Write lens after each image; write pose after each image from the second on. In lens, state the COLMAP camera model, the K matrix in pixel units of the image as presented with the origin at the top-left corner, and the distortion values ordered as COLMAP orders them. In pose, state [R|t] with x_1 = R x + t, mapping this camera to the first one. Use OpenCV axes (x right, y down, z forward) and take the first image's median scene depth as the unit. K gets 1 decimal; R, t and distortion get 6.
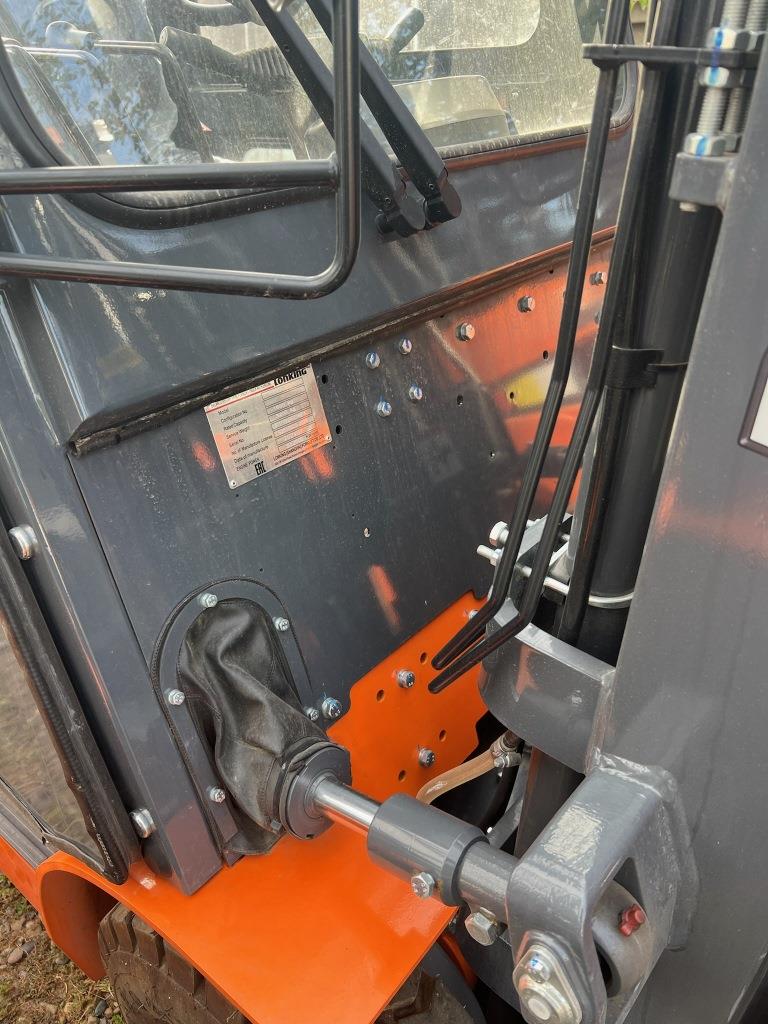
lens RADIAL K [[776.1, 0, 384.0], [0, 776.1, 511.8], [0, 0, 1]] dist [0.013043, -0.022568]
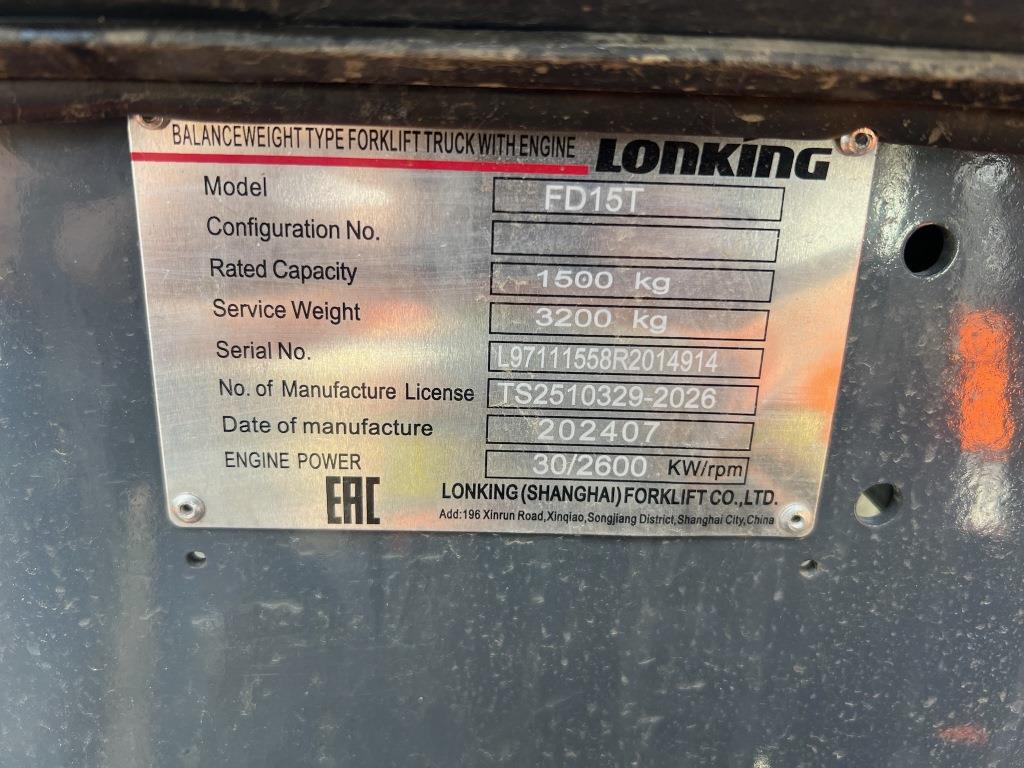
lens RADIAL K [[776.1, 0, 512.4], [0, 776.1, 383.7], [0, 0, 1]] dist [0.013043, -0.022568]
pose [[0.654927, 0.455548, -0.602948, -0.012986], [-0.422793, 0.882200, 0.207290, -0.146346], [0.626352, 0.119163, 0.770379, 0.838705]]
